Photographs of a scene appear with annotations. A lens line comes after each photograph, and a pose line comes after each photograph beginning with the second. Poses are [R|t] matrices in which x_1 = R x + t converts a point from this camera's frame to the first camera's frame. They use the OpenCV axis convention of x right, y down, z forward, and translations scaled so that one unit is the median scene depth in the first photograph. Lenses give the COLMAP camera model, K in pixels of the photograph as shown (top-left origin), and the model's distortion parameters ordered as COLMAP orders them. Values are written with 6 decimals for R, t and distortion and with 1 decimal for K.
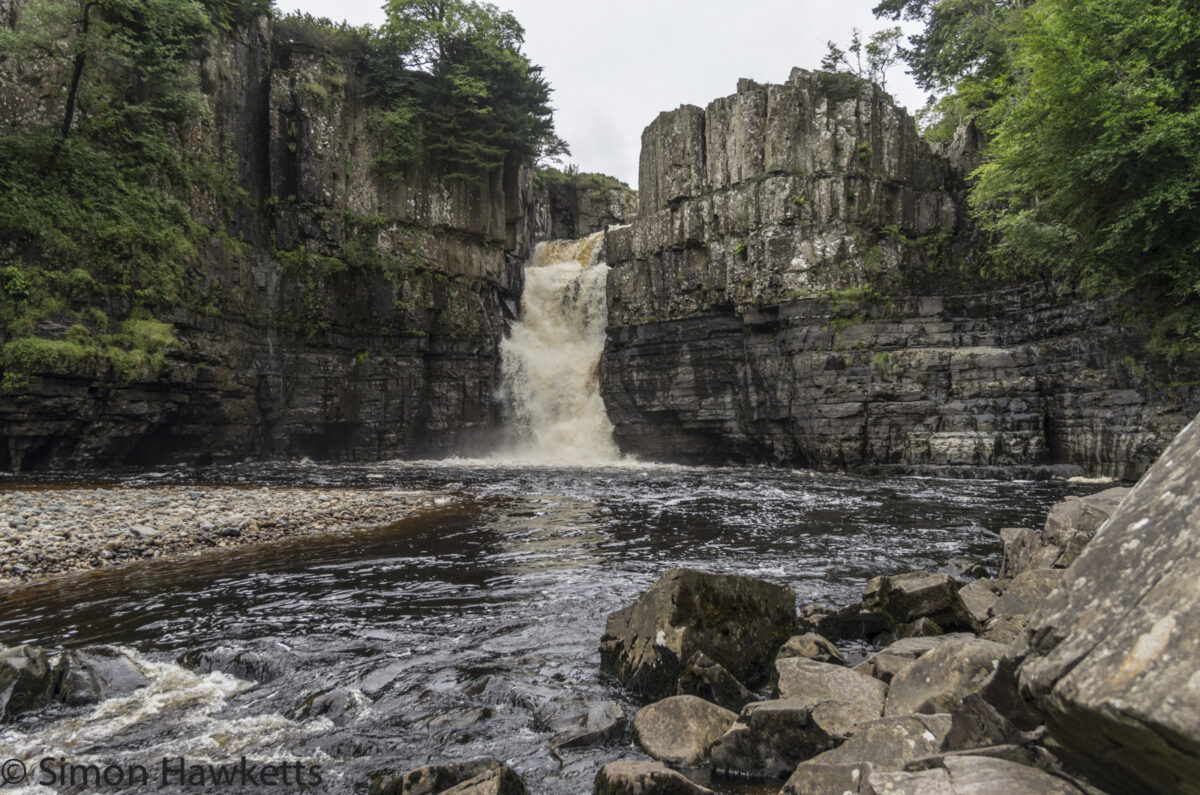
lens RADIAL K [[927.0, 0, 598.4], [0, 927.0, 407.8], [0, 0, 1]] dist [0.021962, -0.025835]
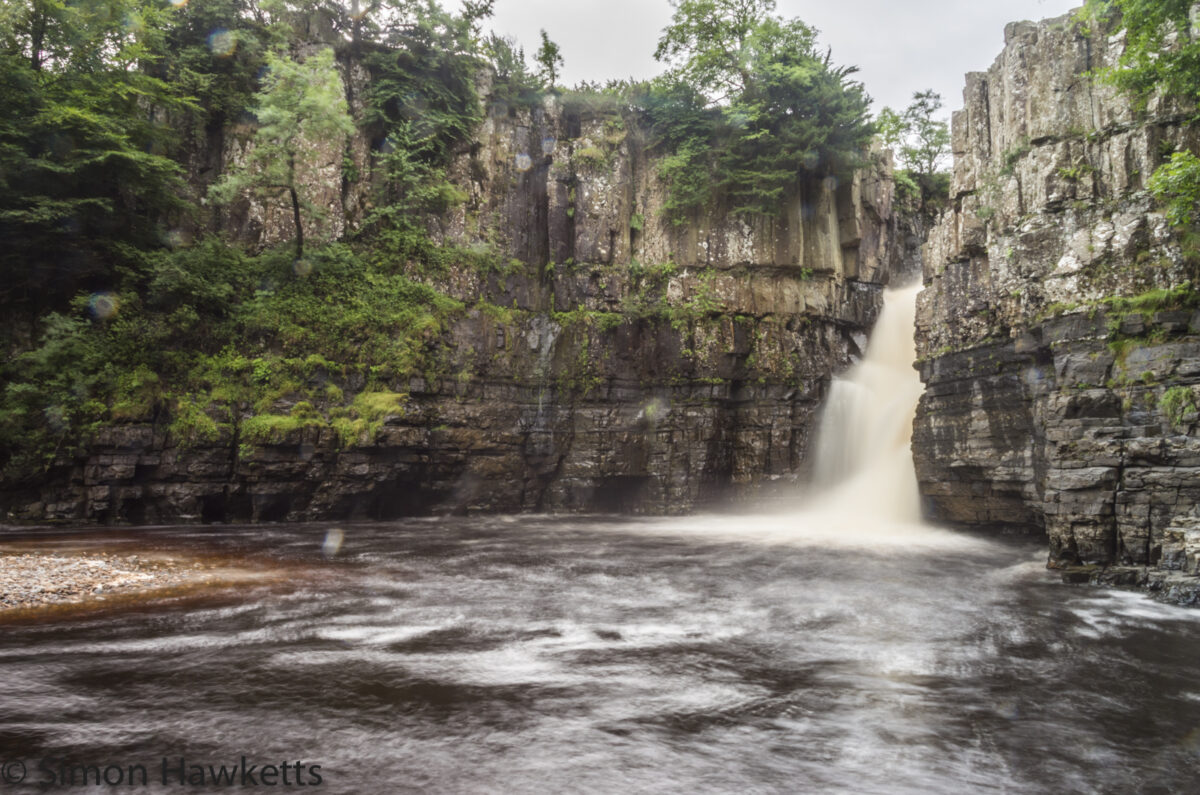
lens RADIAL K [[924.4, 0, 596.4], [0, 924.4, 409.8], [0, 0, 1]] dist [0.018379, -0.017382]
pose [[0.778326, -0.029702, -0.627158, 0.358998], [0.012612, 0.999418, -0.031681, -0.026276], [0.627734, 0.016749, 0.778248, 0.222502]]
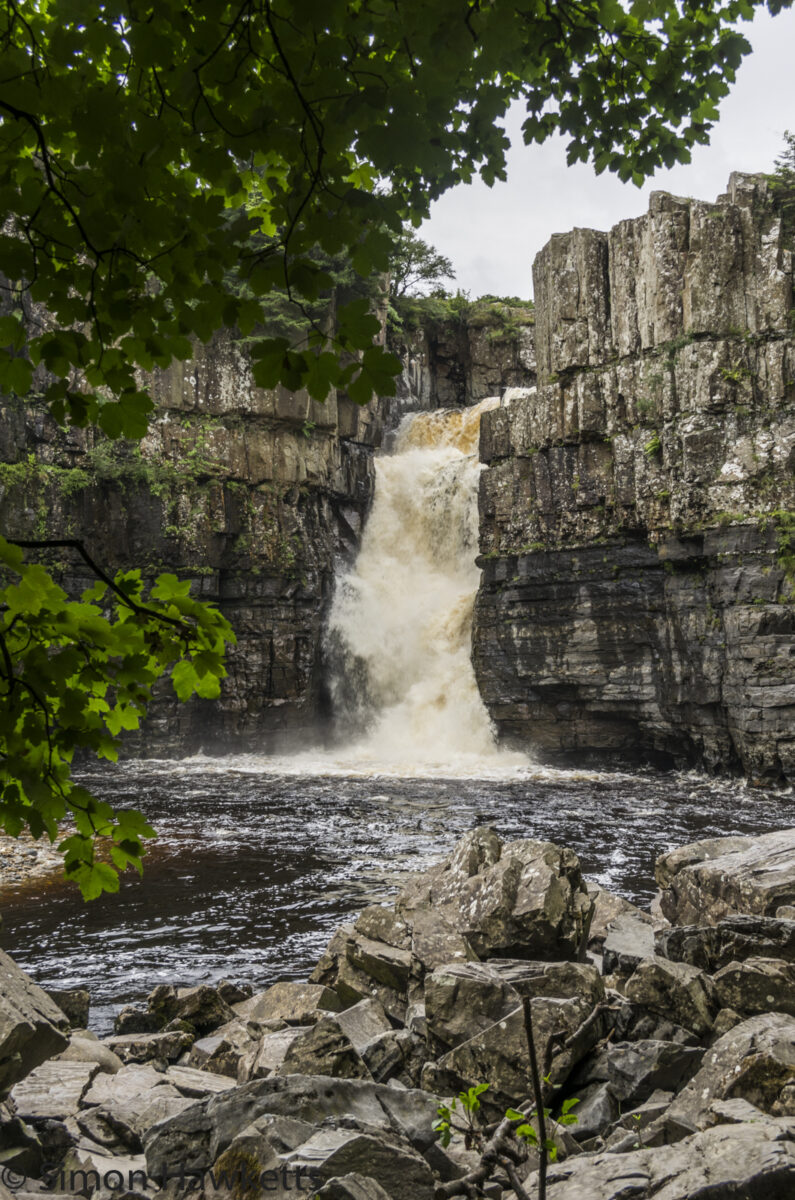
lens RADIAL K [[1570.6, 0, 383.0], [0, 1570.6, 608.6], [0, 0, 1]] dist [0.019371, 0.024621]
pose [[0.989405, -0.010206, -0.144825, 0.124454], [0.008191, 0.999861, -0.014507, -0.040356], [0.144953, 0.013167, 0.989351, -0.150069]]
